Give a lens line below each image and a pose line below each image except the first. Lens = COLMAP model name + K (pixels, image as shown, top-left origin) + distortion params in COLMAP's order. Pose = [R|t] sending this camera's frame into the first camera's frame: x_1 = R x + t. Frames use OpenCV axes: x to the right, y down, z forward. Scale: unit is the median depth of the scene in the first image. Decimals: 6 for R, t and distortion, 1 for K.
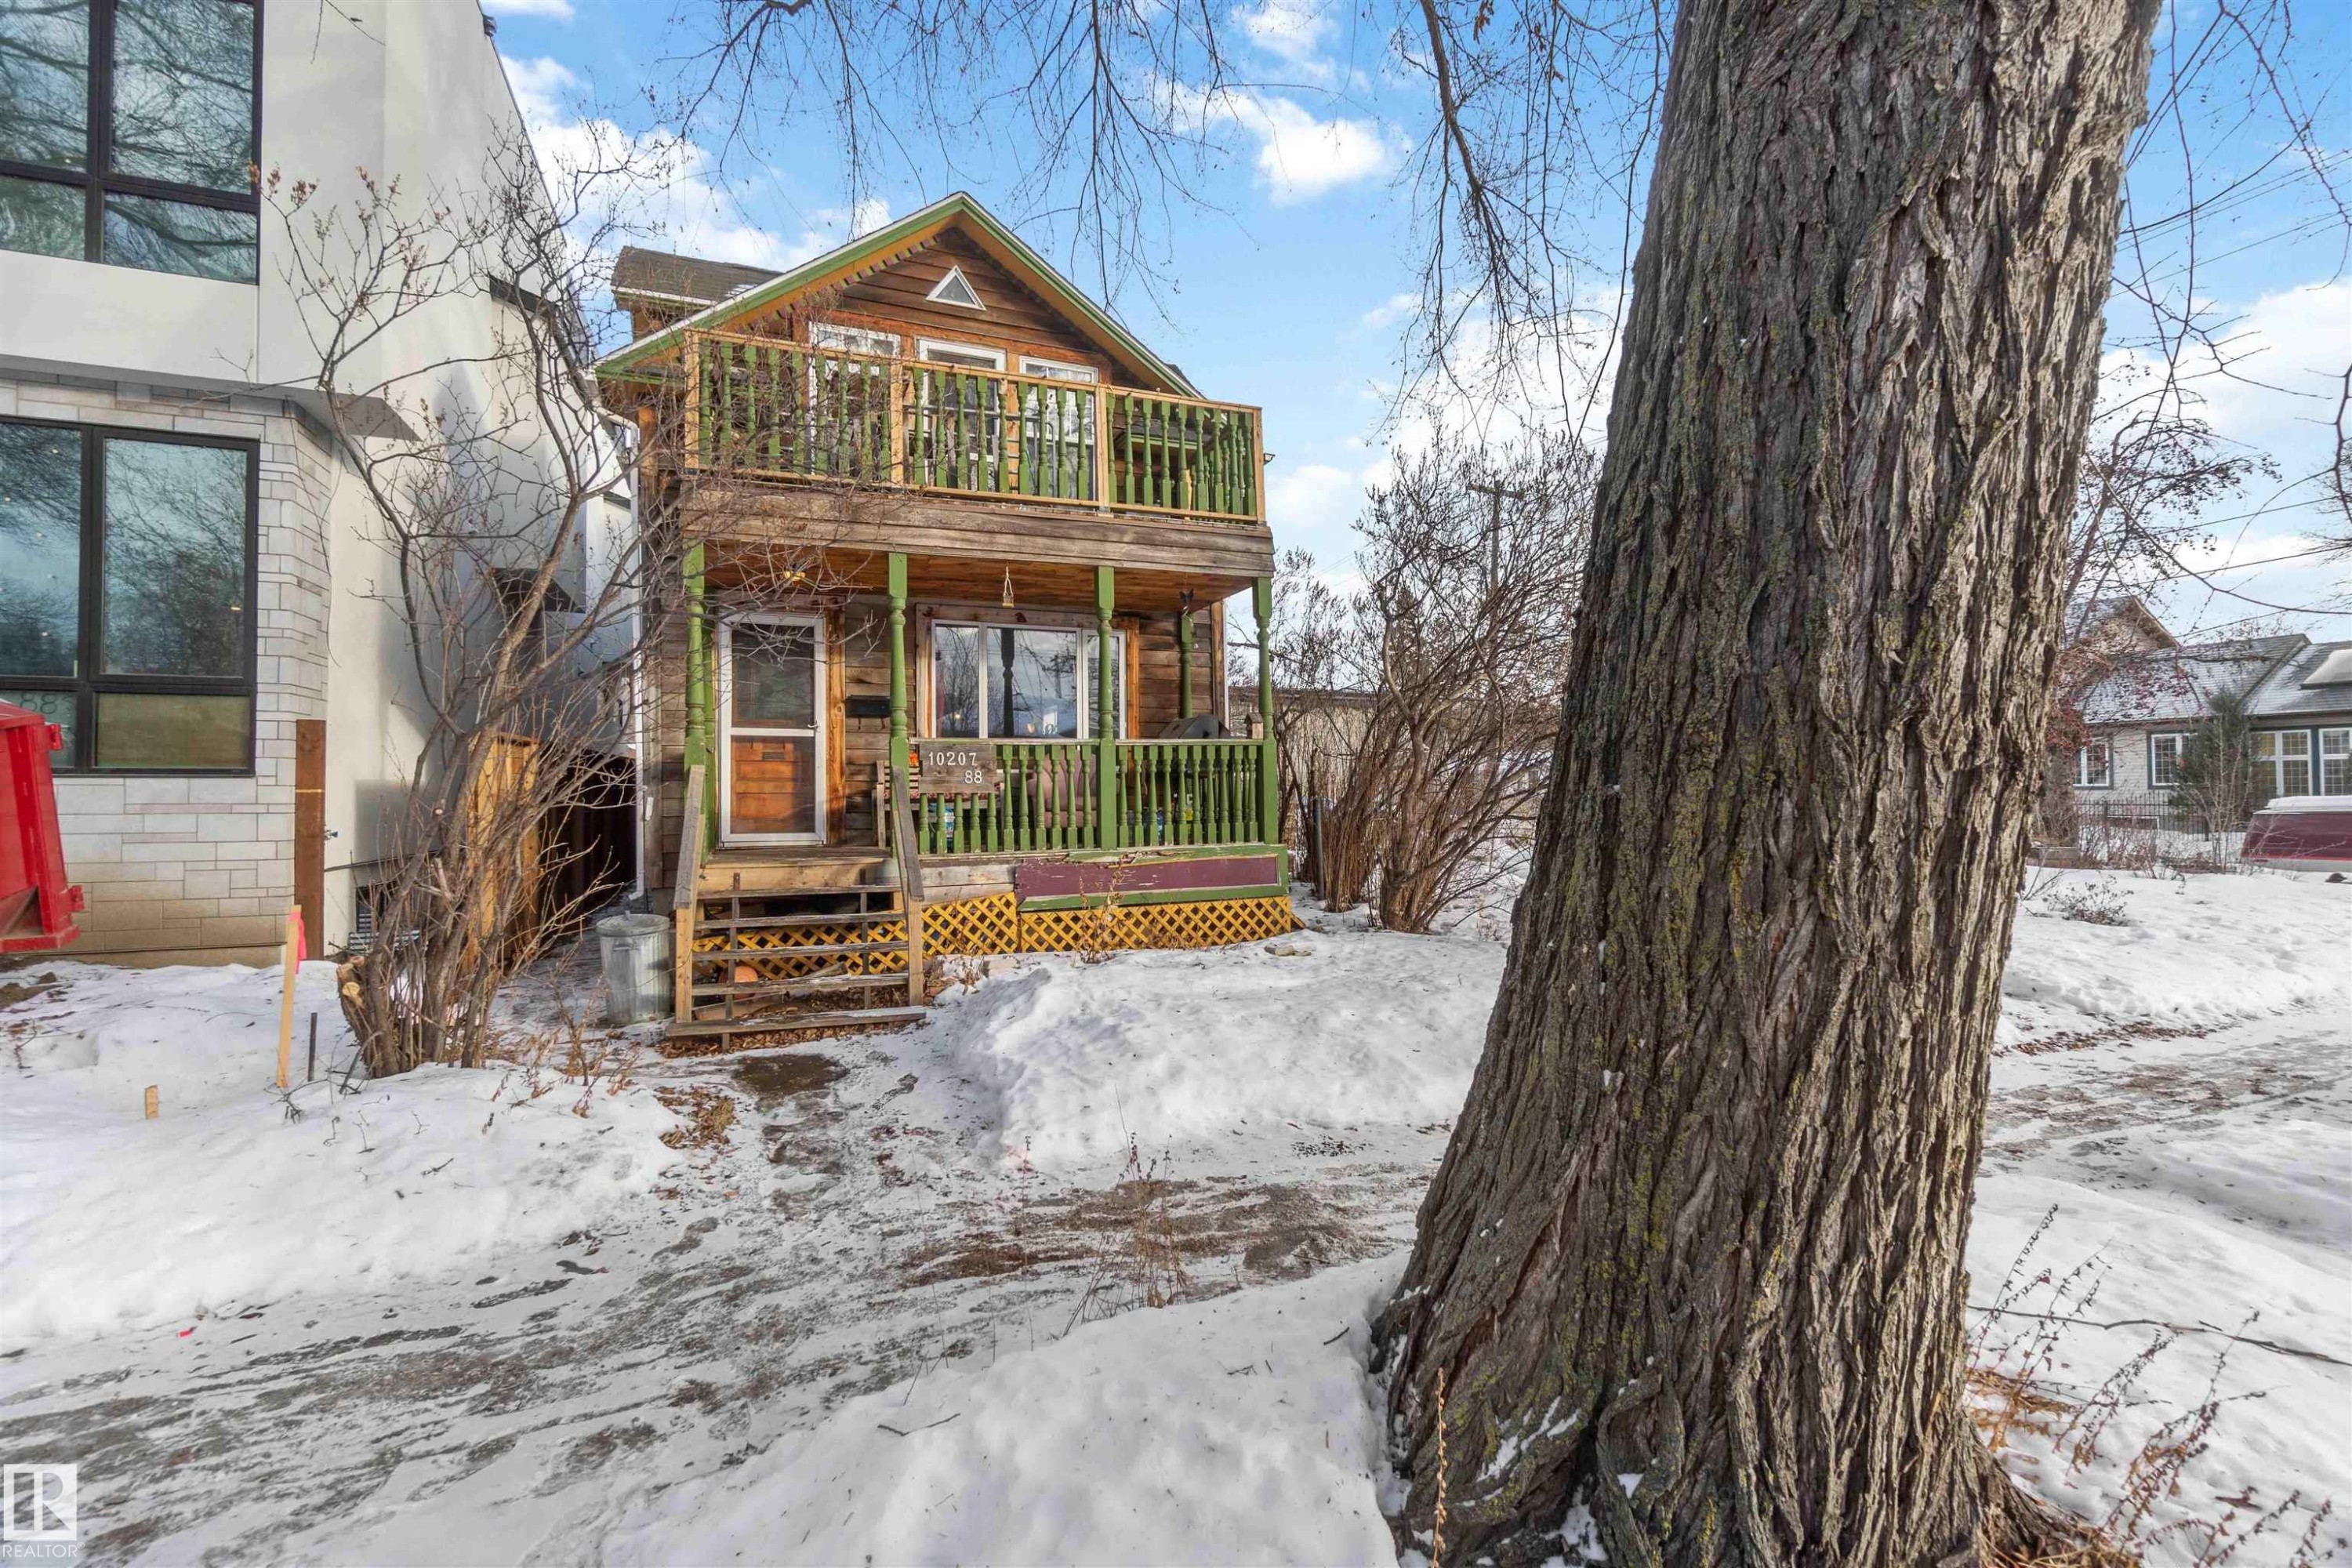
lens RADIAL K [[1040.8, 0, 1169.8], [0, 1040.8, 764.2], [0, 0, 1]] dist [-0.003245, 0.001316]
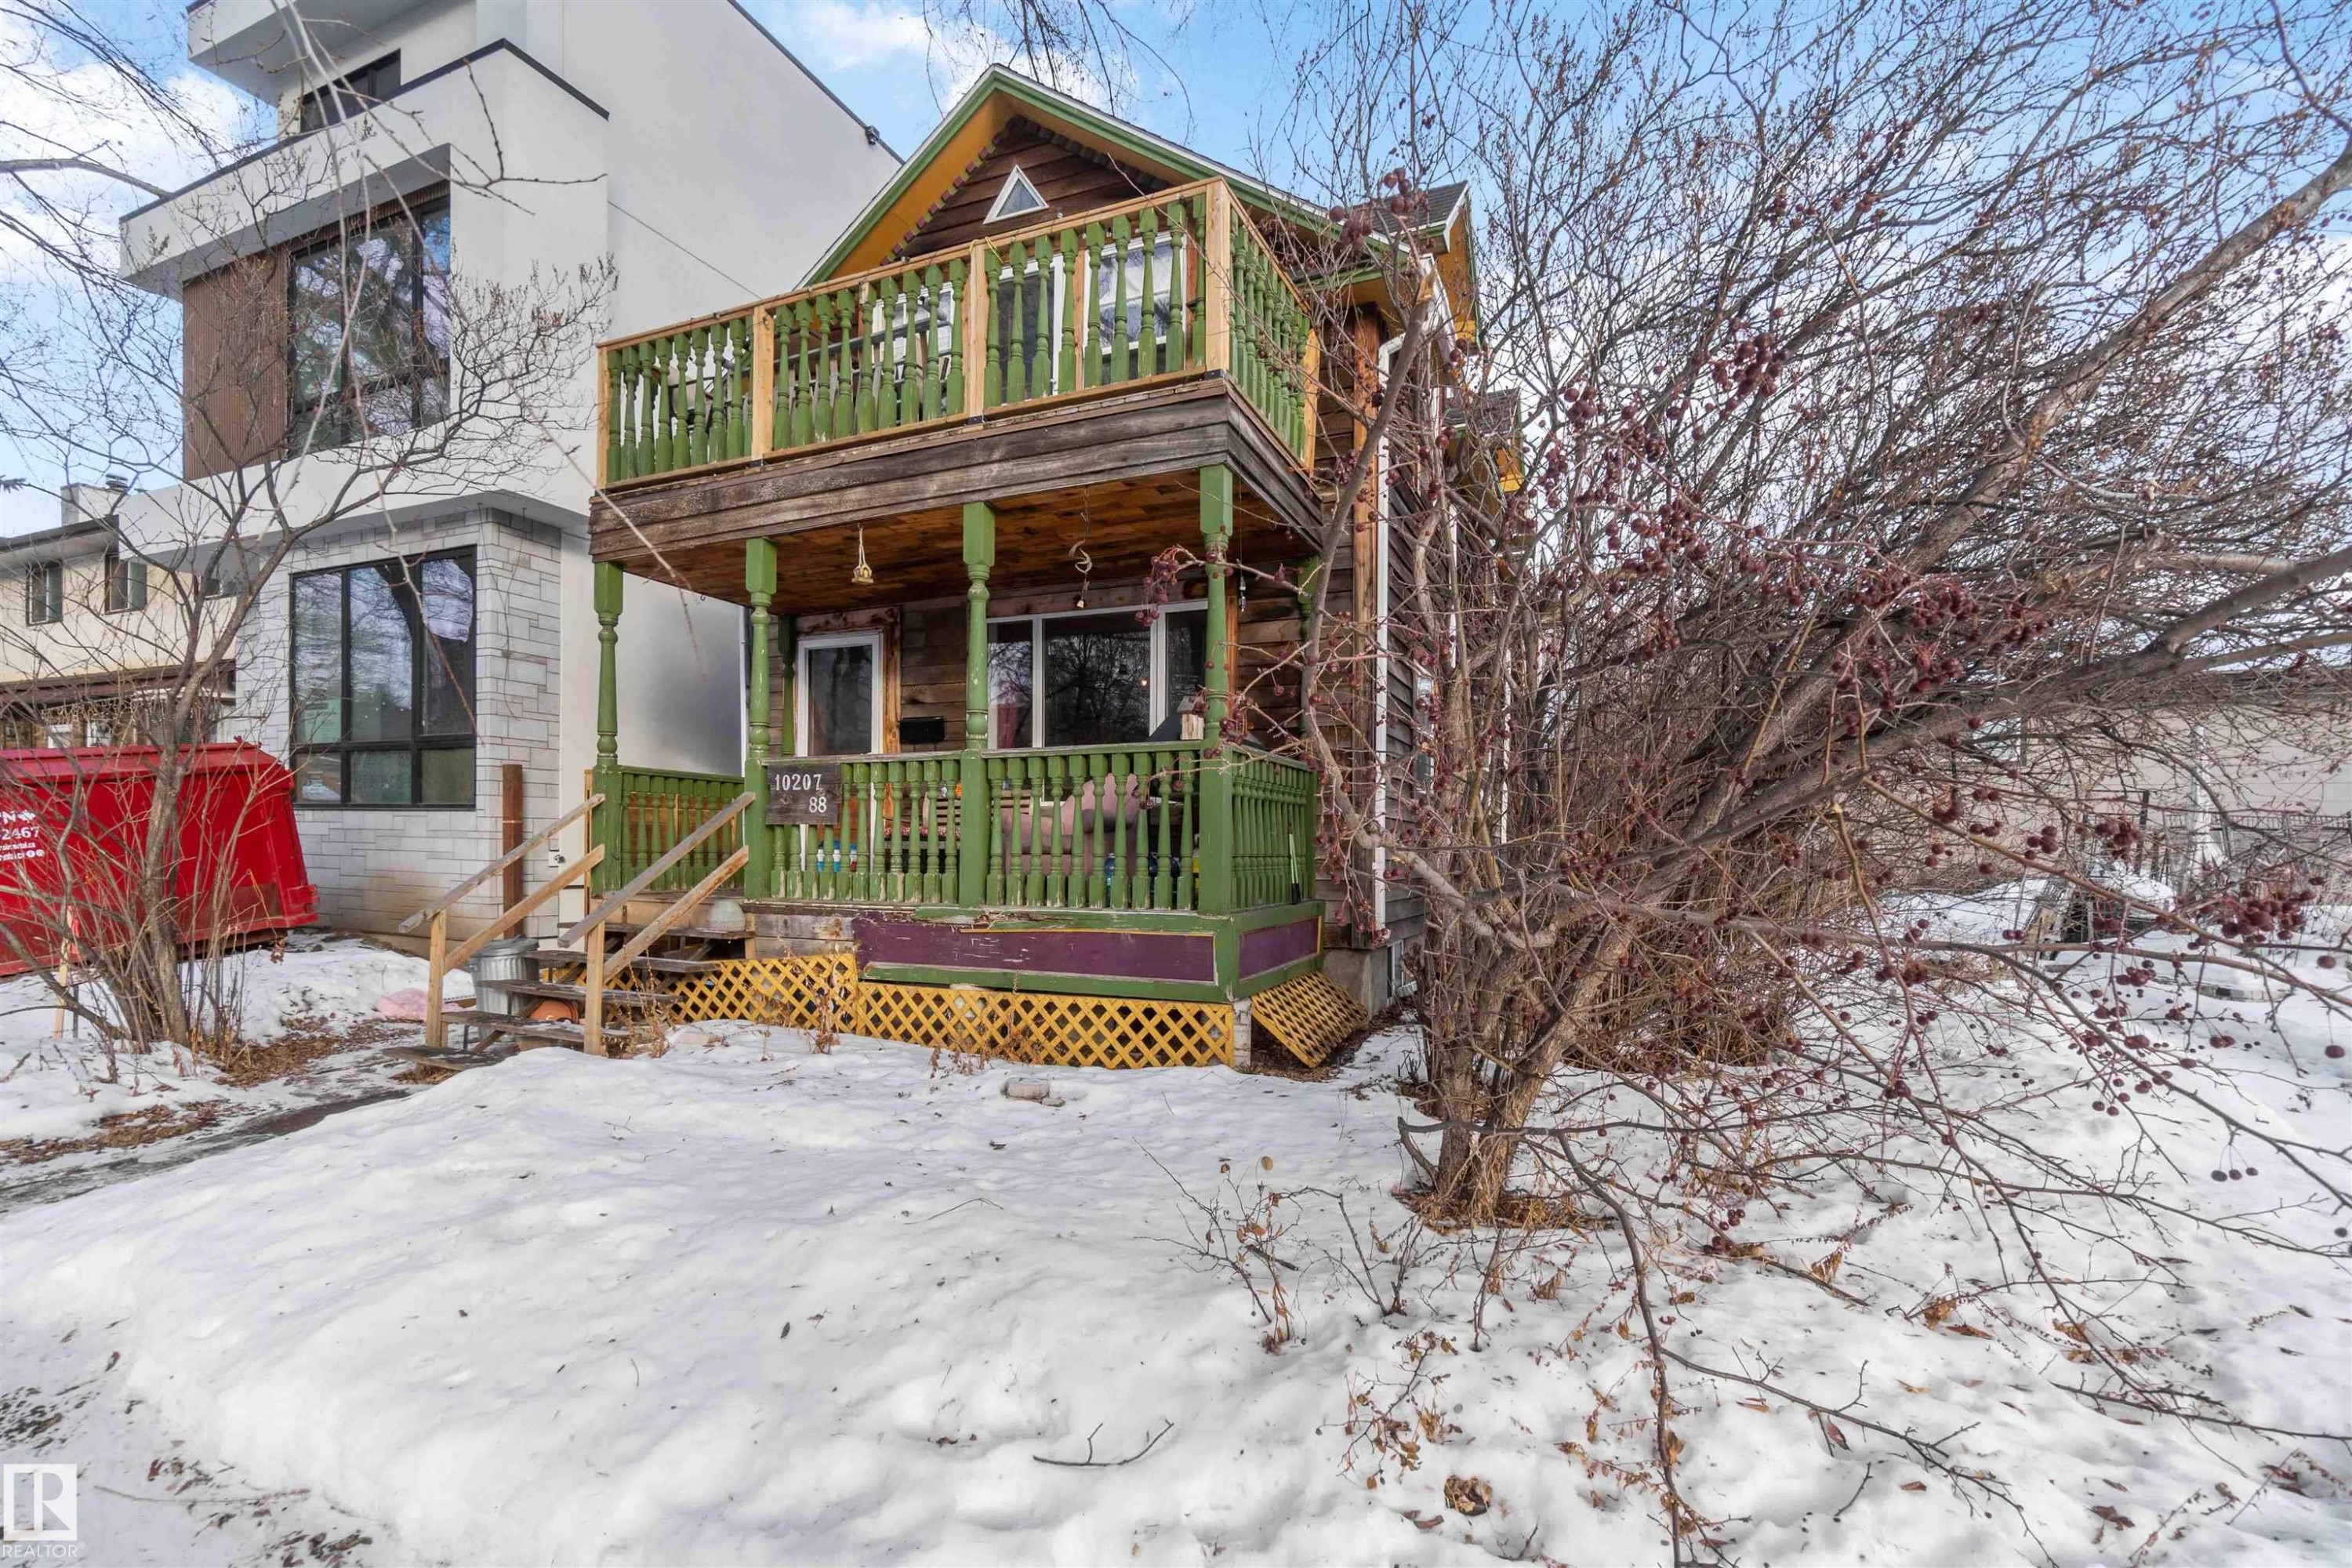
lens RADIAL K [[1084.0, 0, 1172.4], [0, 1084.0, 855.0], [0, 0, 1]] dist [0.000518, 0.000411]
pose [[0.687031, 0.018005, -0.726405, 0.557053], [0.001237, 0.999663, 0.025949, 0.027589], [0.726627, -0.018726, 0.686777, 0.584446]]
